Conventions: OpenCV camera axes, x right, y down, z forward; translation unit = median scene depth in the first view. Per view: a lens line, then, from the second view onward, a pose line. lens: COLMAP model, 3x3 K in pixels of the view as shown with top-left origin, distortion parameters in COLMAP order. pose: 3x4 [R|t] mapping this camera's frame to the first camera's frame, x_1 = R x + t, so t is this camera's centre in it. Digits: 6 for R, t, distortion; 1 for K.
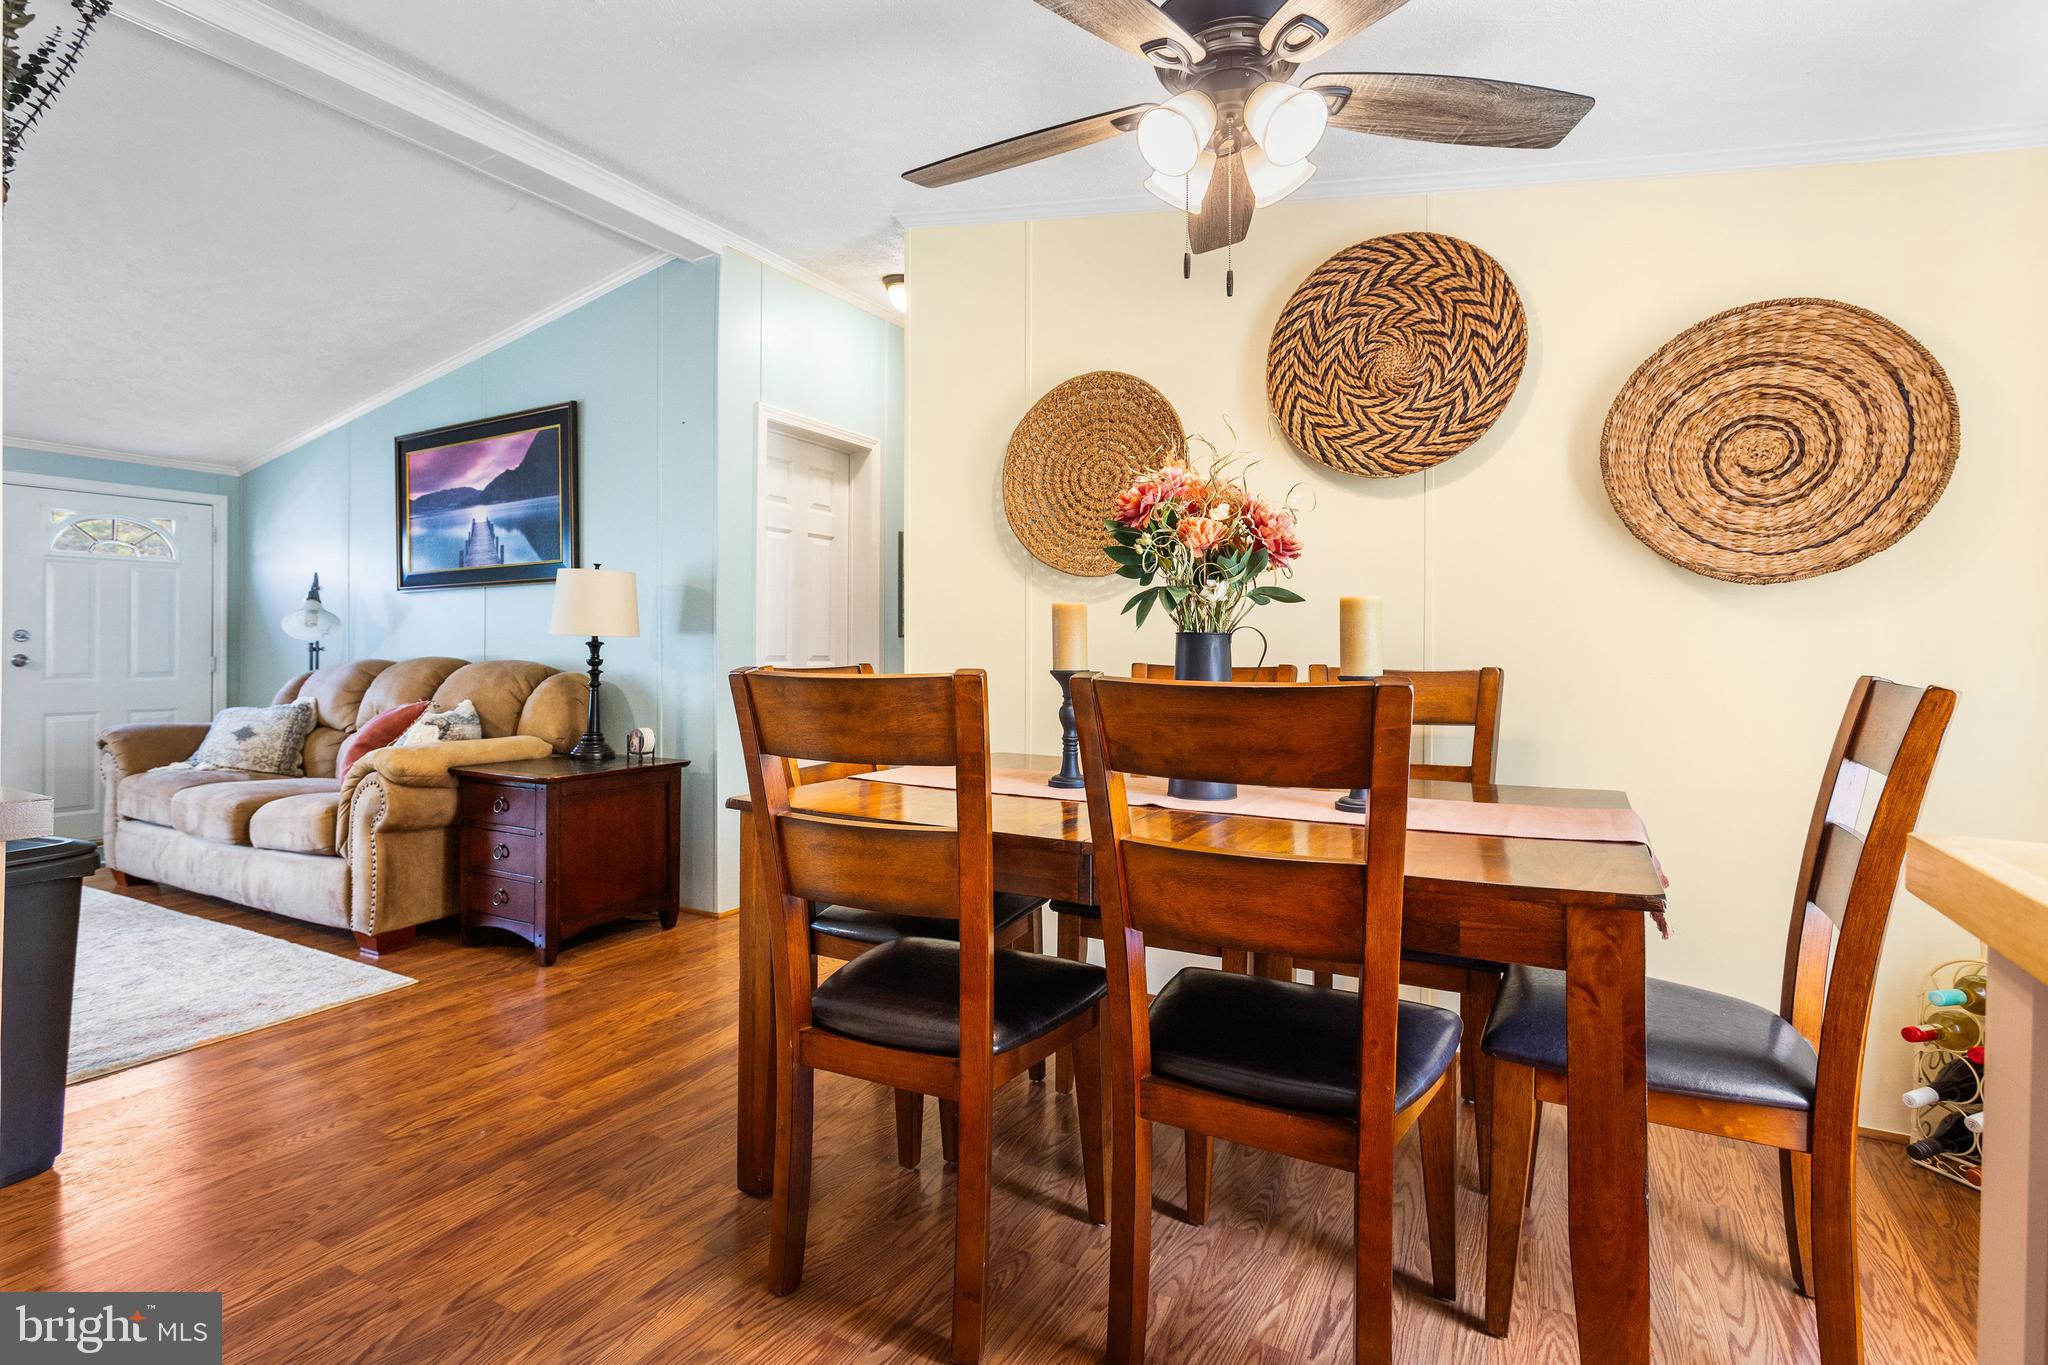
lens RADIAL K [[999.4, 0, 998.8], [0, 999.4, 647.3], [0, 0, 1]] dist [0.000165, 0.001912]
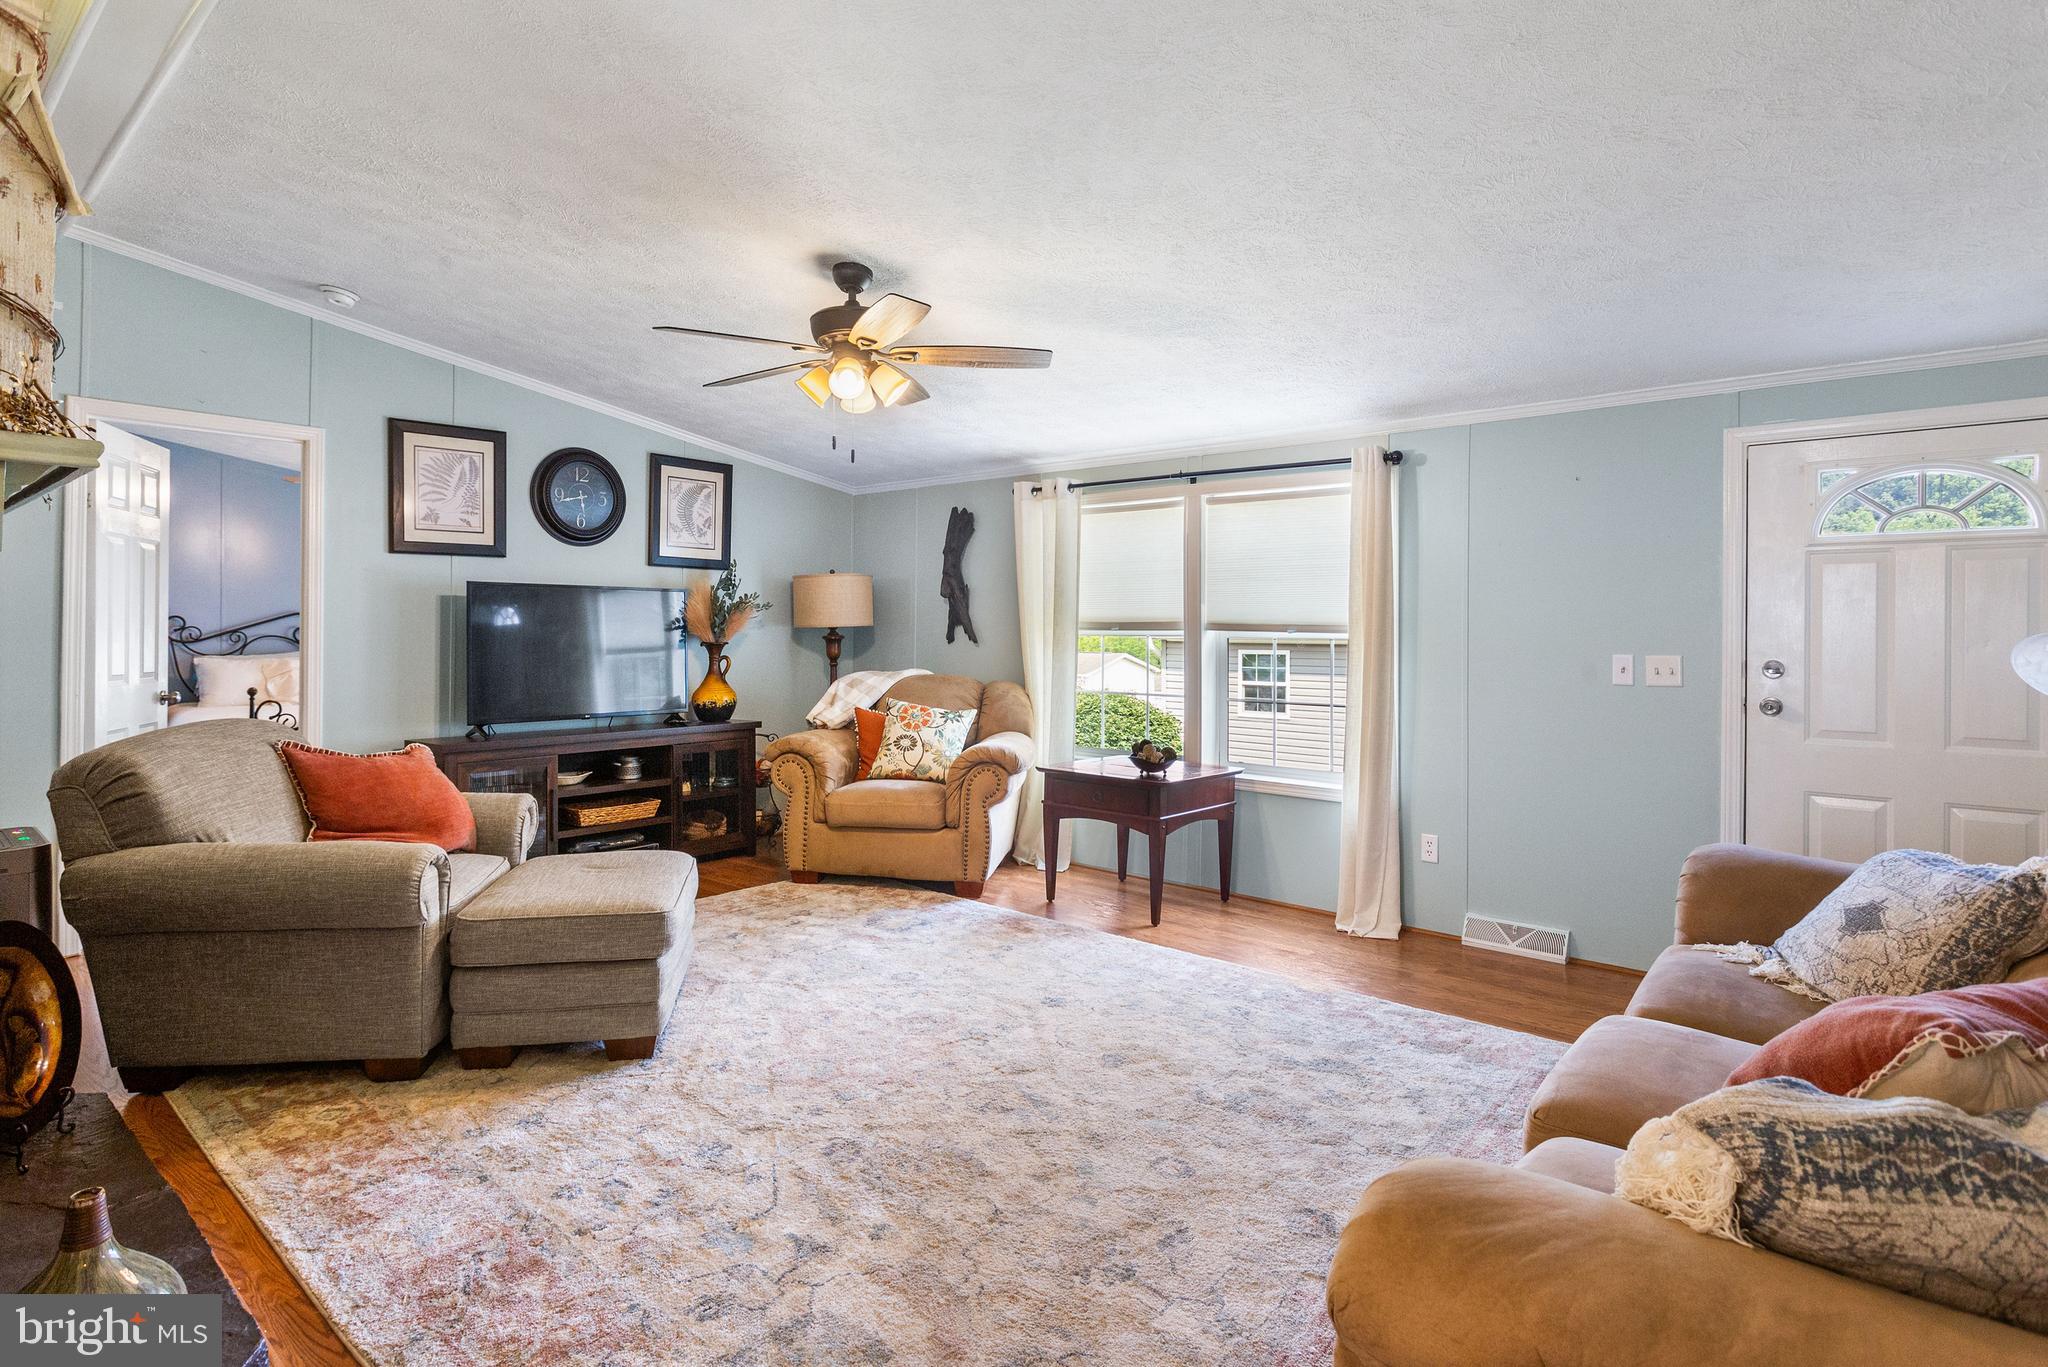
lens RADIAL K [[1041.8, 0, 1021.0], [0, 1041.8, 628.2], [0, 0, 1]] dist [-0.020627, 0.001317]
pose [[-0.178496, -0.004517, -0.983930, -0.421622], [-0.002401, 0.999988, -0.004155, -0.070501], [0.983938, 0.001620, -0.178504, 1.264549]]
